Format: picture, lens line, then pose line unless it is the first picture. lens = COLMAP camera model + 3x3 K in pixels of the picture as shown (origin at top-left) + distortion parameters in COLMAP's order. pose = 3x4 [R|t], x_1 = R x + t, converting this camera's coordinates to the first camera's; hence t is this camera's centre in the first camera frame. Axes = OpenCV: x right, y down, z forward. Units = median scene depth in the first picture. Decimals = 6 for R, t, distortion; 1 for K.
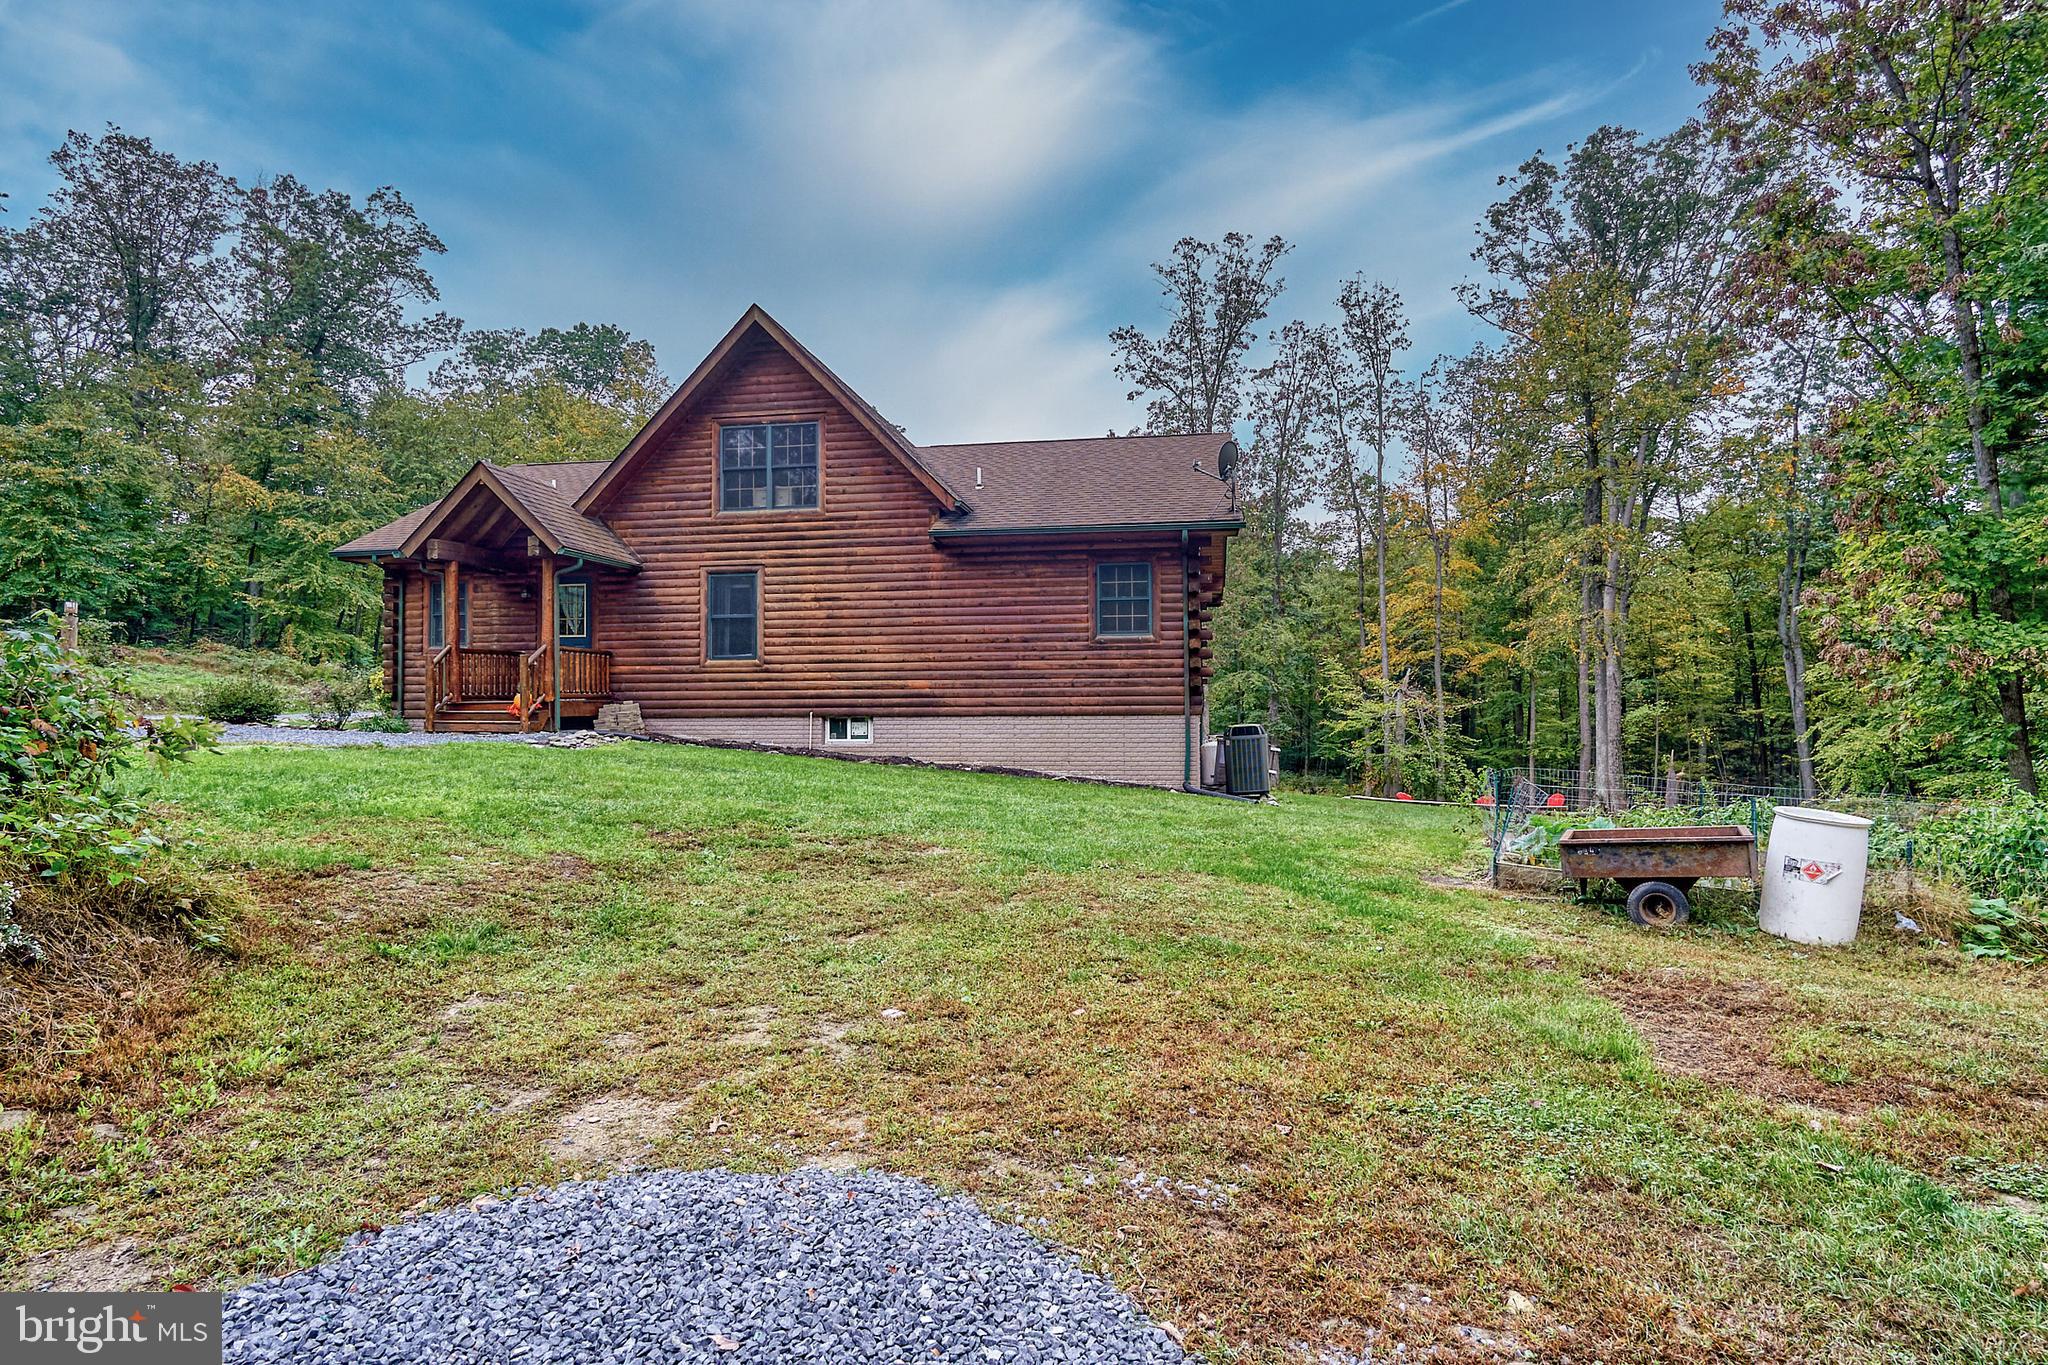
lens RADIAL K [[1095.5, 0, 1026.1], [0, 1095.5, 678.4], [0, 0, 1]] dist [-0.034600, 0.010194]
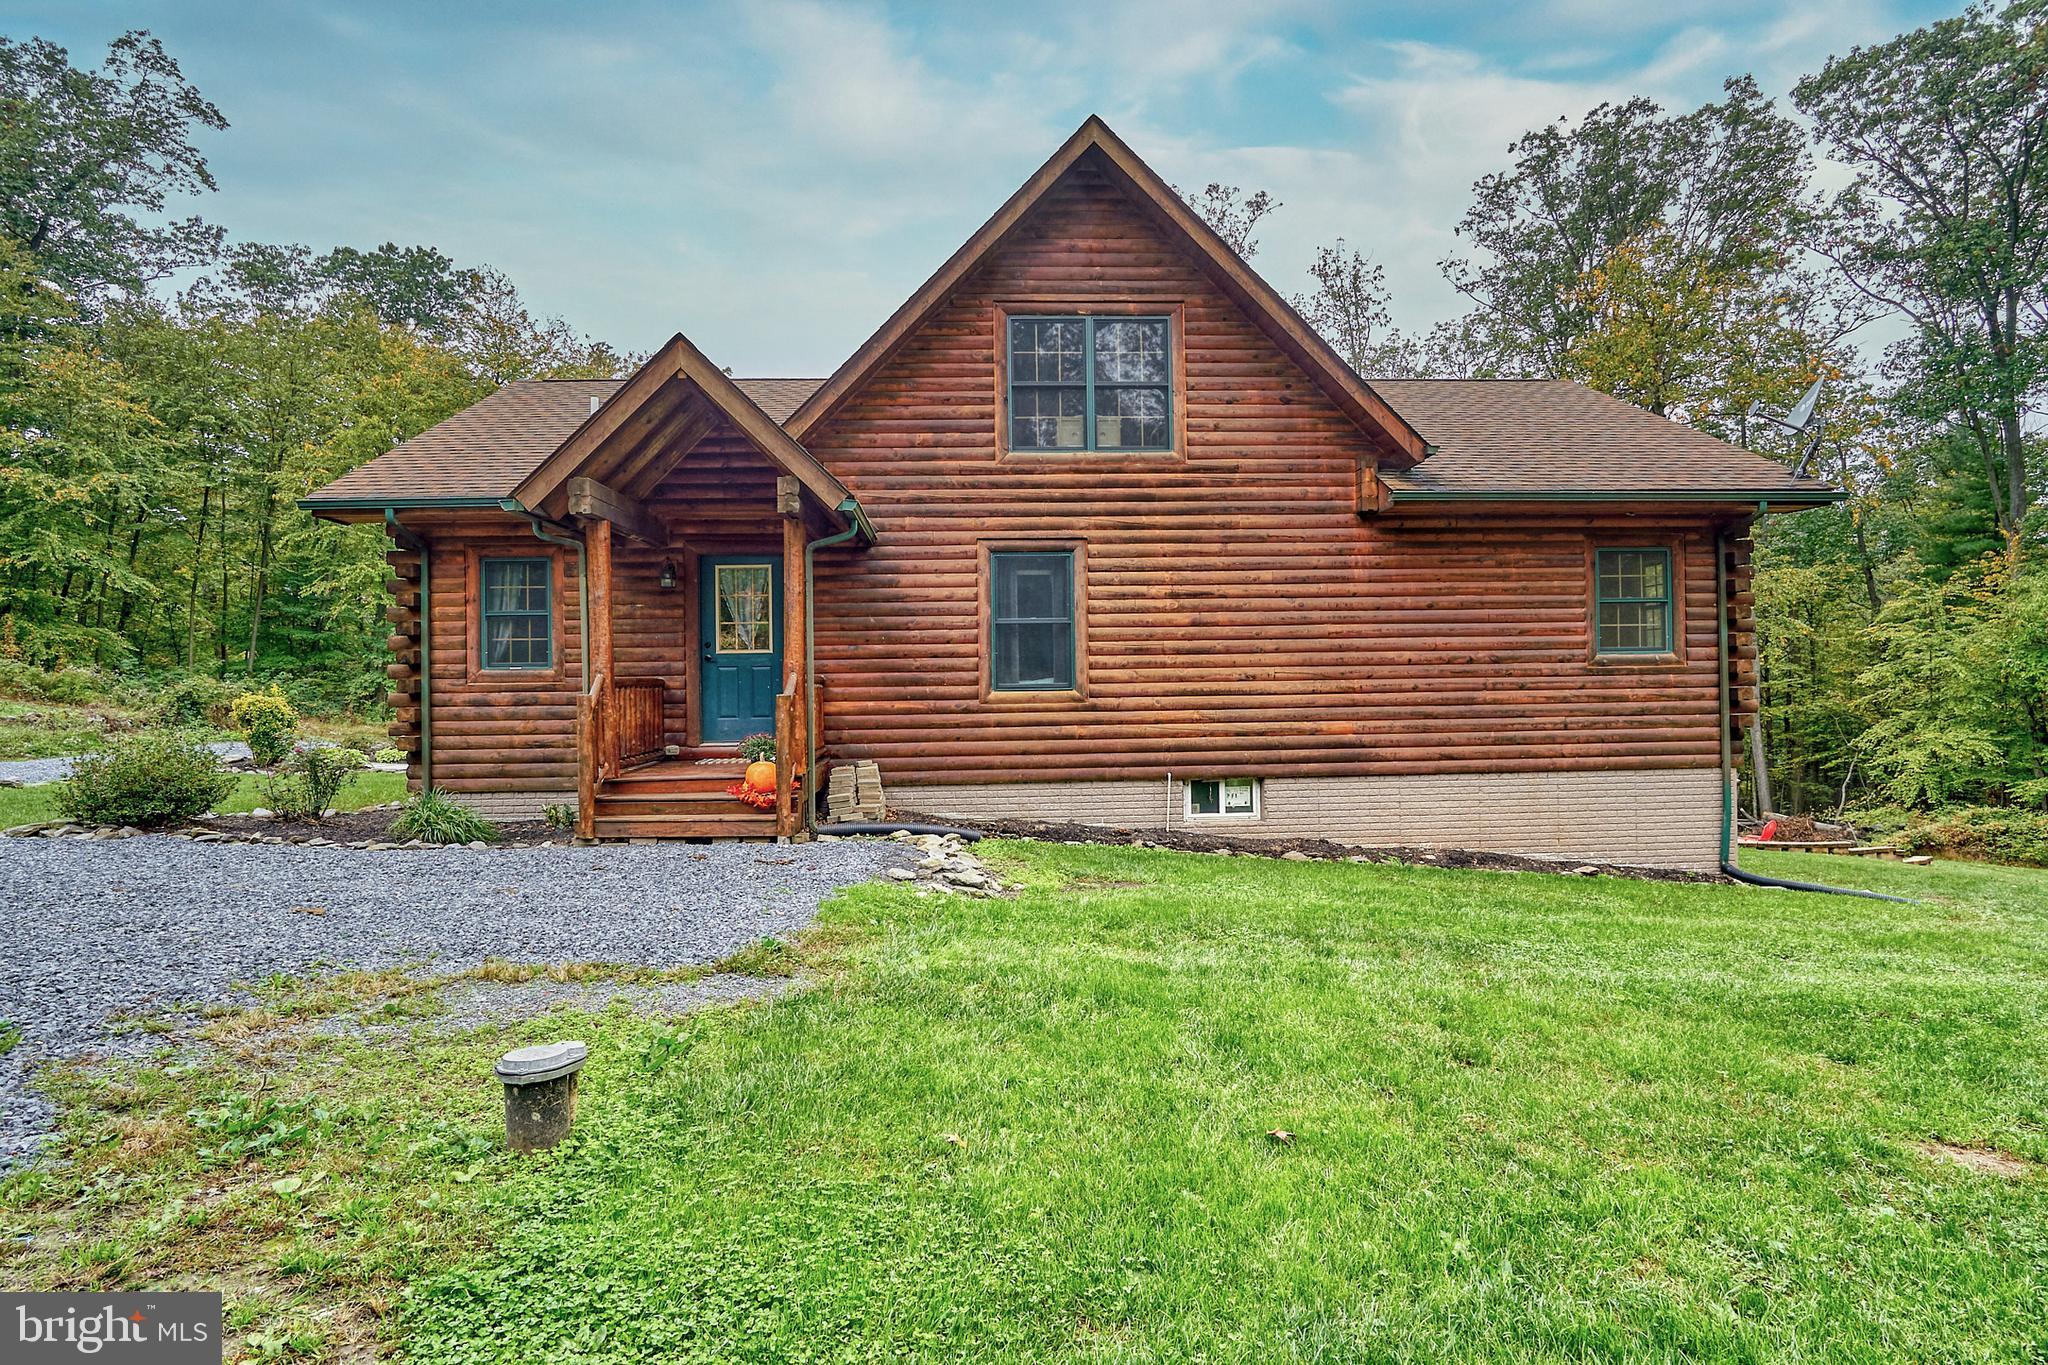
lens RADIAL K [[1095.5, 0, 1026.1], [0, 1095.5, 678.4], [0, 0, 1]] dist [-0.034600, 0.010194]
pose [[0.978791, -0.006416, 0.204763, -0.404395], [0.004047, 0.999920, 0.011985, -0.031841], [-0.204824, -0.010902, 0.978738, 0.392362]]
